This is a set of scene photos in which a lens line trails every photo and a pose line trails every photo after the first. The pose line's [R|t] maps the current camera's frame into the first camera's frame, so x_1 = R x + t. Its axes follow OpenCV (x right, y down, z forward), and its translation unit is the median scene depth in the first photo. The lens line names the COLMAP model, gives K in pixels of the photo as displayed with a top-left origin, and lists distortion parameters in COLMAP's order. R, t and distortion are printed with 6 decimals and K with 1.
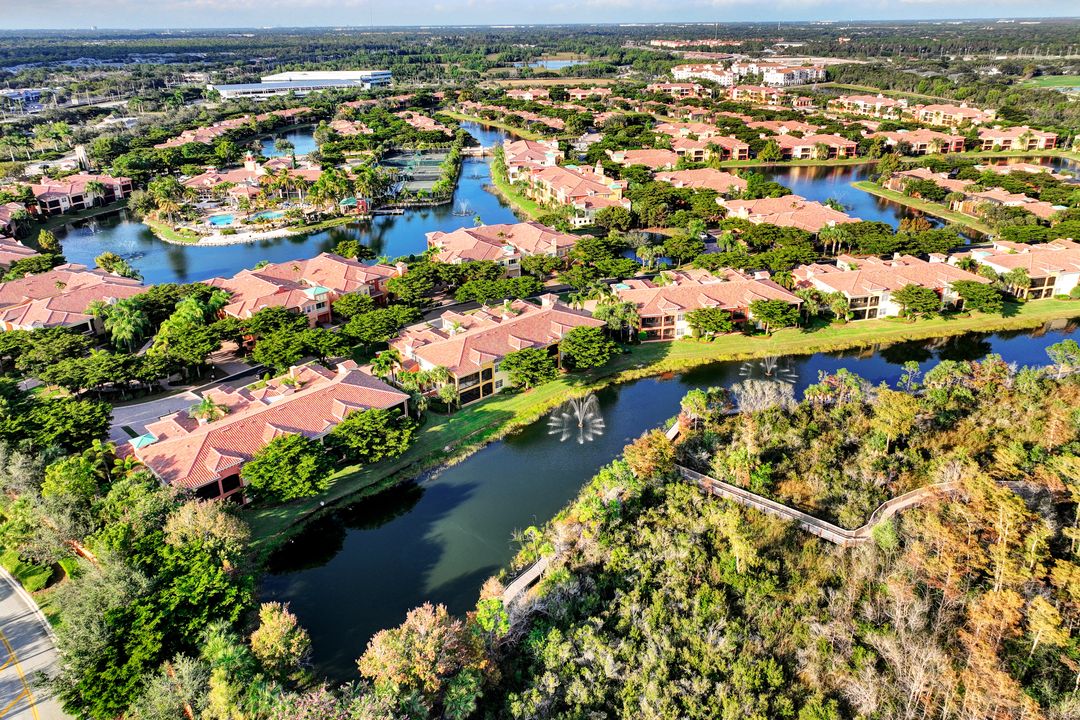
lens RADIAL K [[700.6, 0, 540.0], [0, 700.6, 360.0], [0, 0, 1]] dist [0.005565, 0.004164]
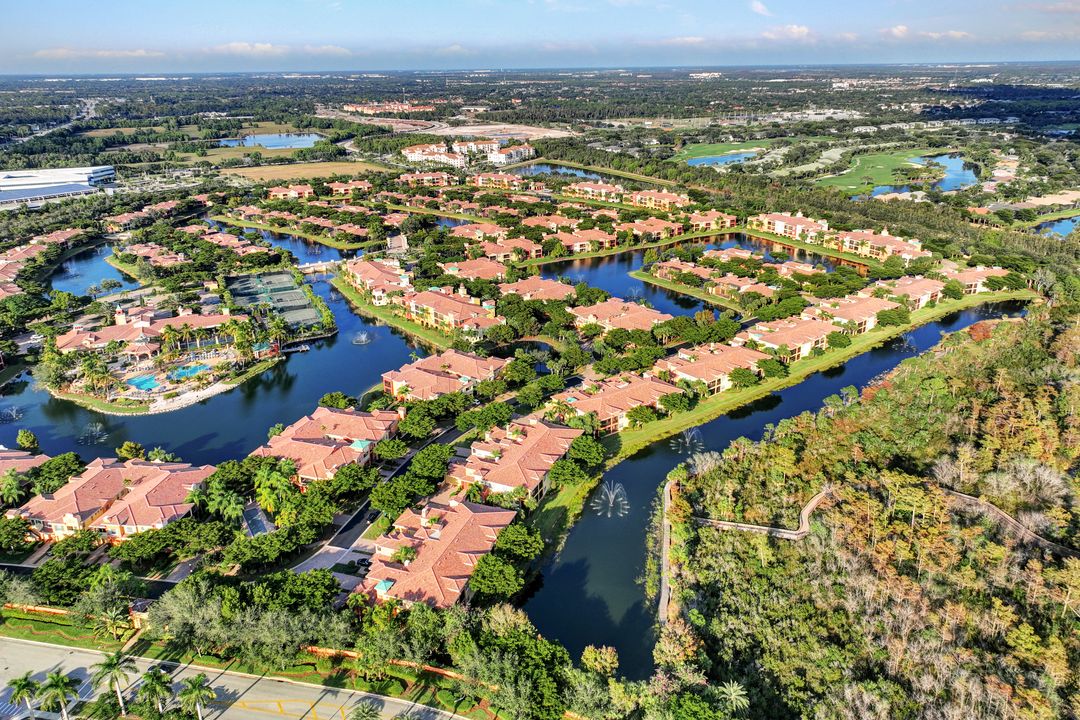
lens RADIAL K [[700.6, 0, 540.0], [0, 700.6, 360.0], [0, 0, 1]] dist [0.005565, 0.004164]
pose [[0.917578, -0.143411, 0.370789, -0.189176], [0.170335, 0.984544, -0.040725, -0.057063], [-0.359218, 0.100527, 0.927824, -0.123944]]
